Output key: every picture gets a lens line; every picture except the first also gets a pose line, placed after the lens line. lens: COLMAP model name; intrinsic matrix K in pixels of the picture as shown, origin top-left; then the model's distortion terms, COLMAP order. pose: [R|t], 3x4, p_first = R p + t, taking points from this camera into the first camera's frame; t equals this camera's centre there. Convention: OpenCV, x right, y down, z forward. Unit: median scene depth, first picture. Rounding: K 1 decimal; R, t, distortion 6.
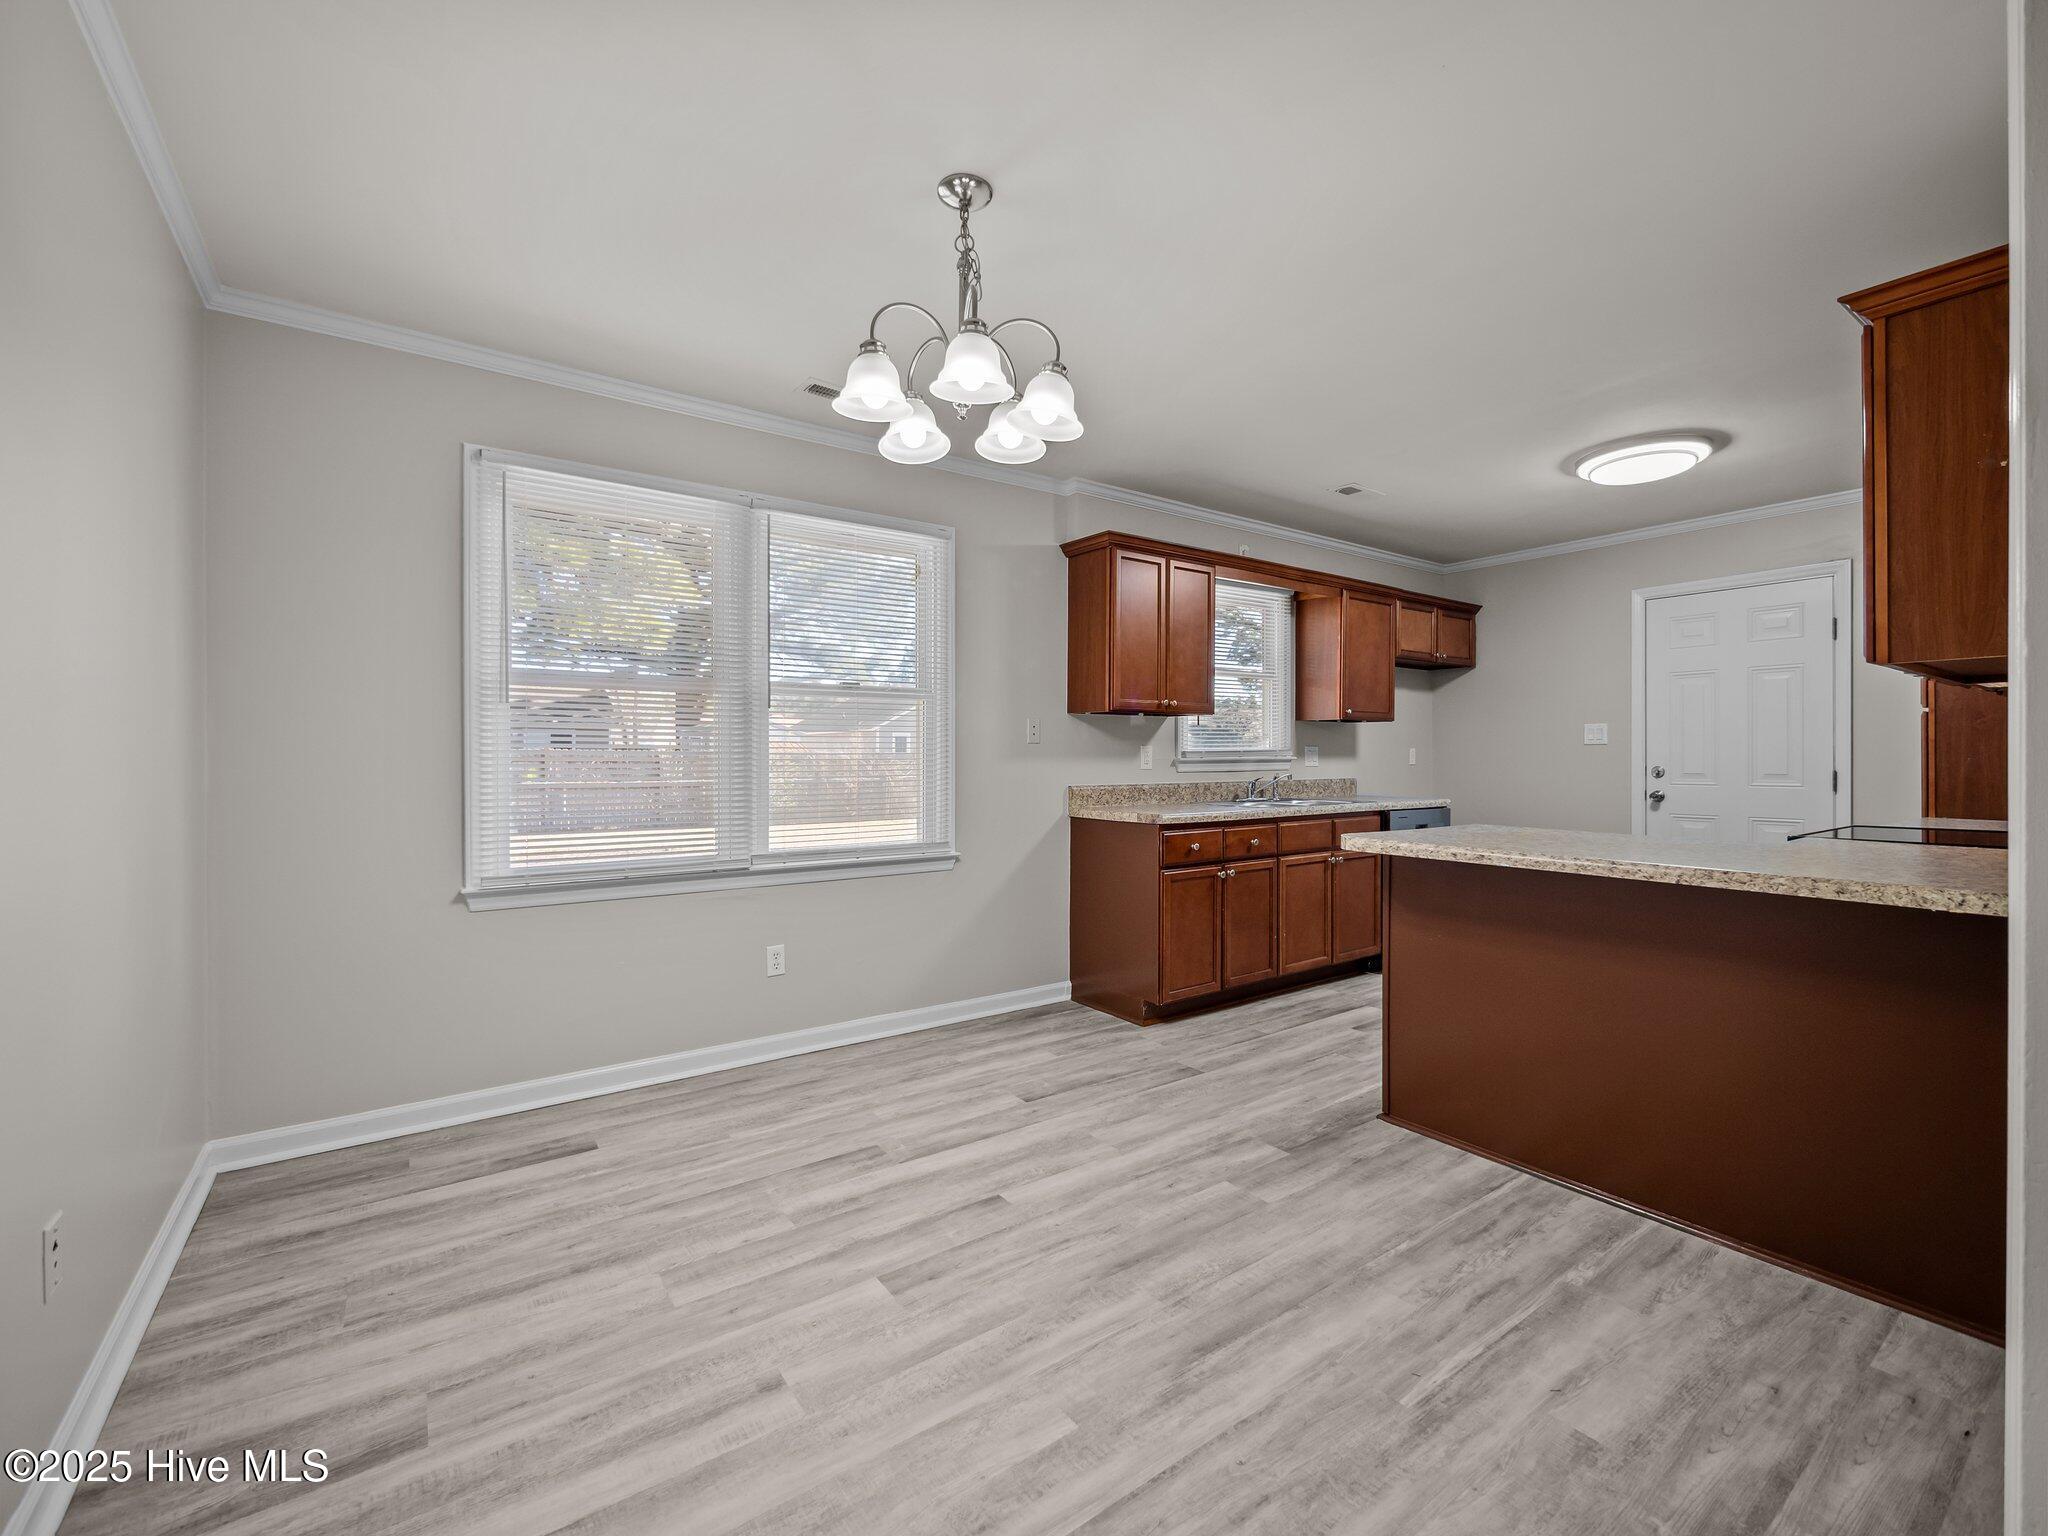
lens RADIAL K [[863.0, 0, 1025.4], [0, 863.0, 758.7], [0, 0, 1]] dist [-0.007846, 0.000127]
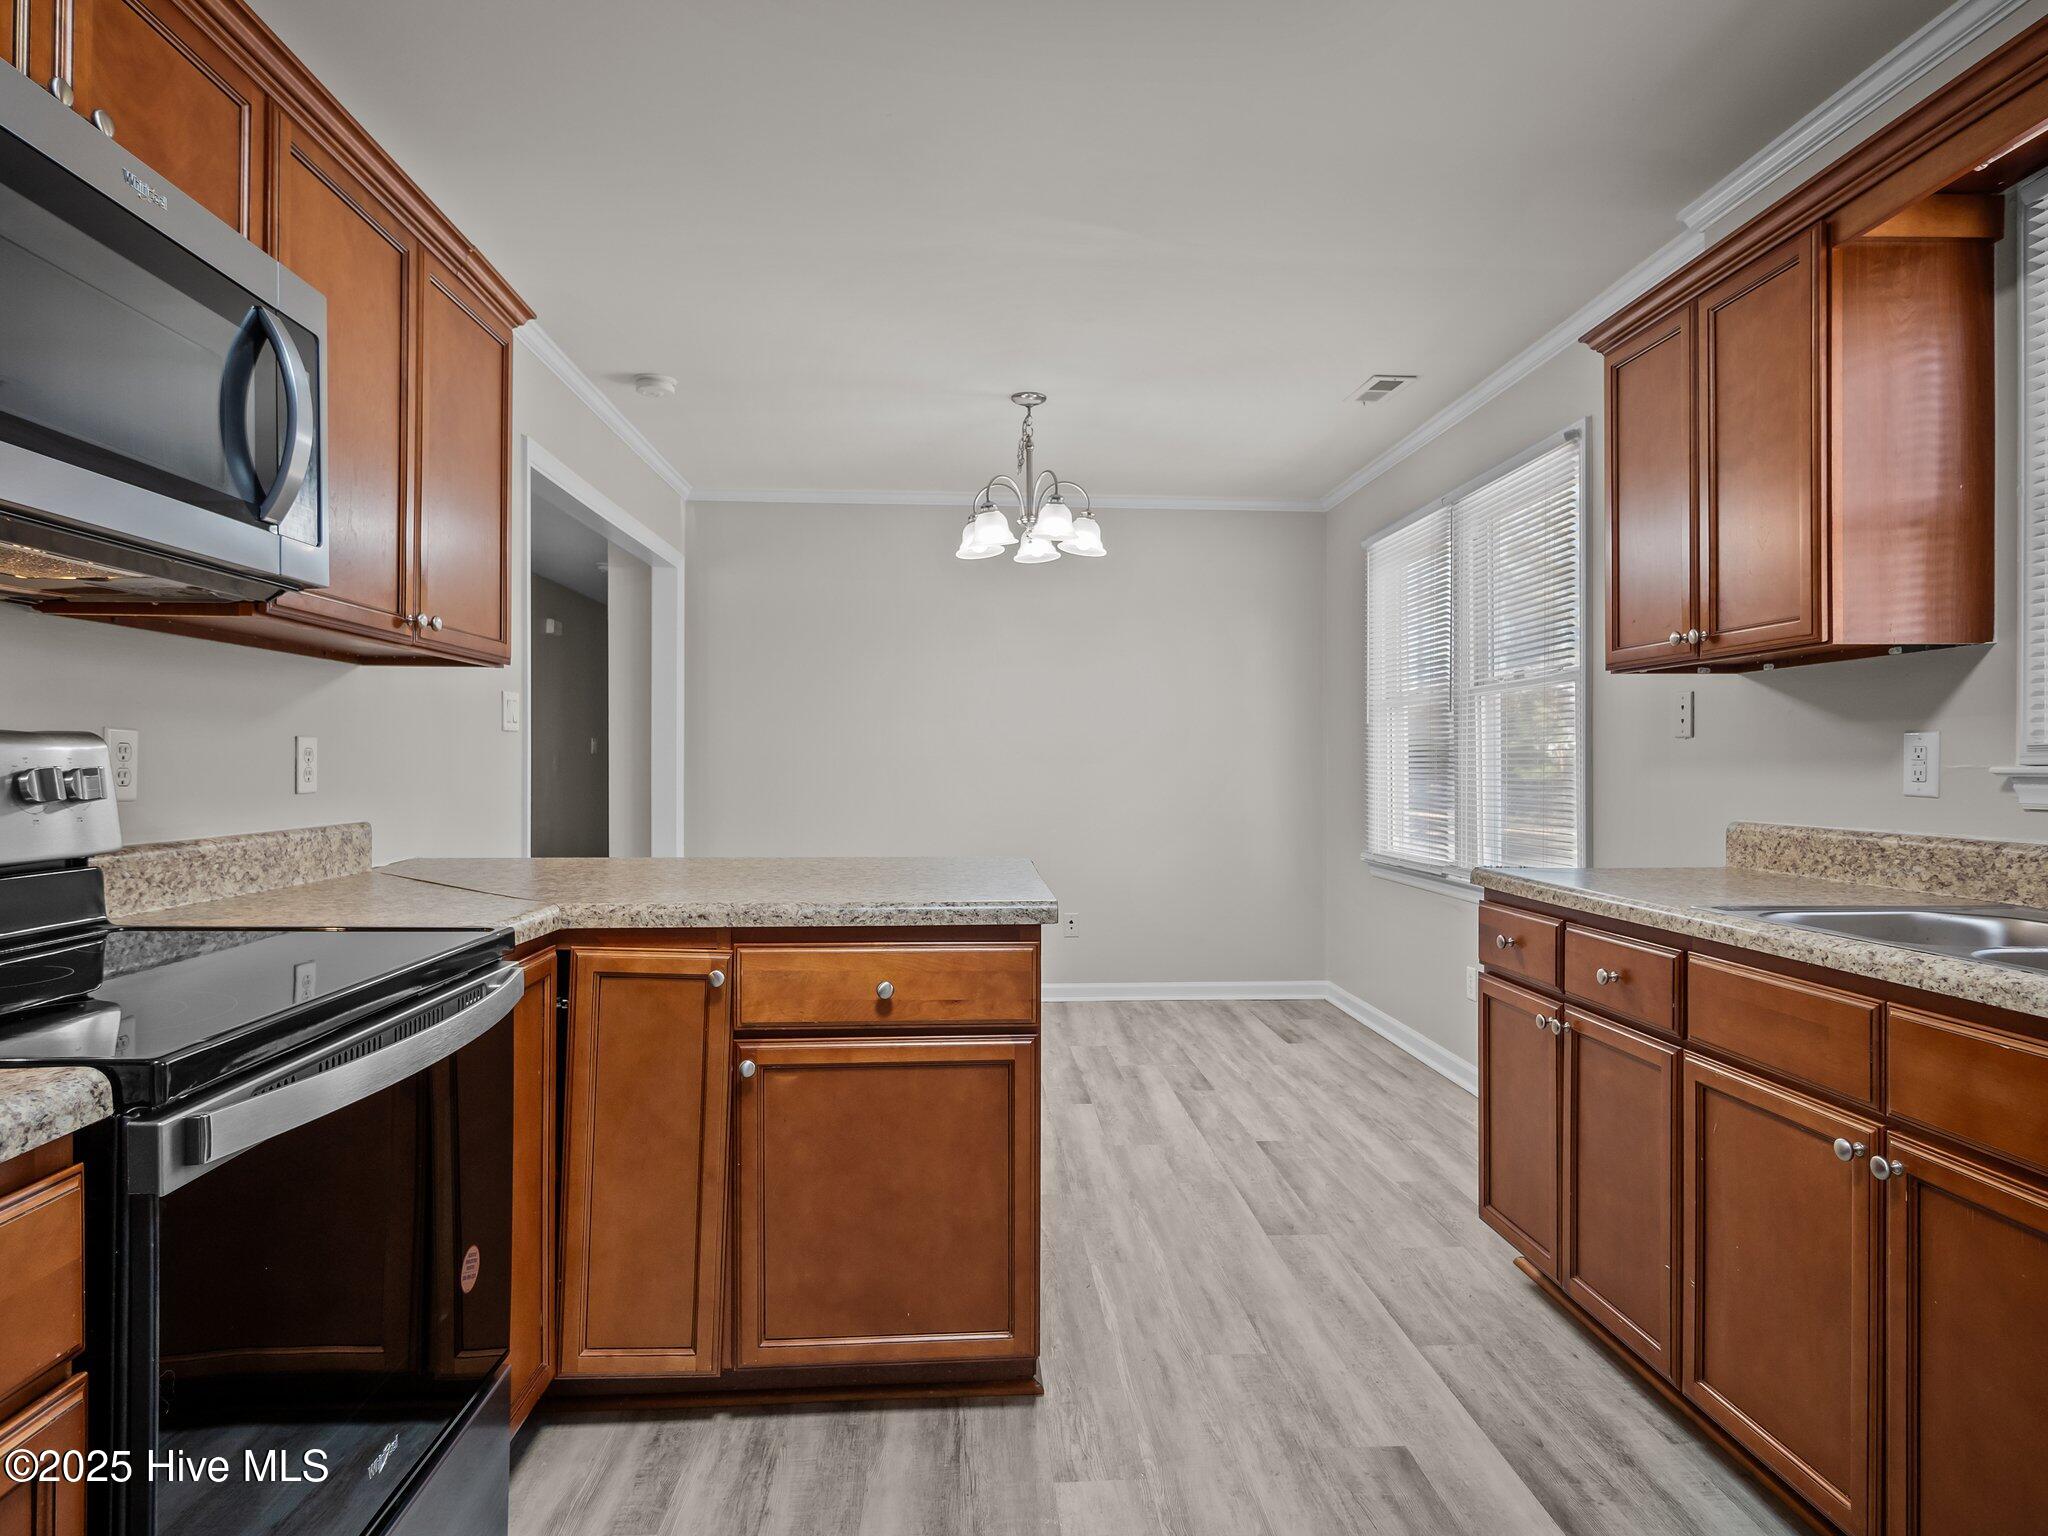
lens RADIAL K [[1170.3, 0, 1025.1], [0, 1170.3, 772.3], [0, 0, 1]] dist [-0.001214, 0.000960]
pose [[-0.528654, 0.005242, -0.848821, 1.078915], [-0.004836, 0.999946, 0.009187, -0.000744], [0.848824, 0.008961, -0.528600, 1.322601]]
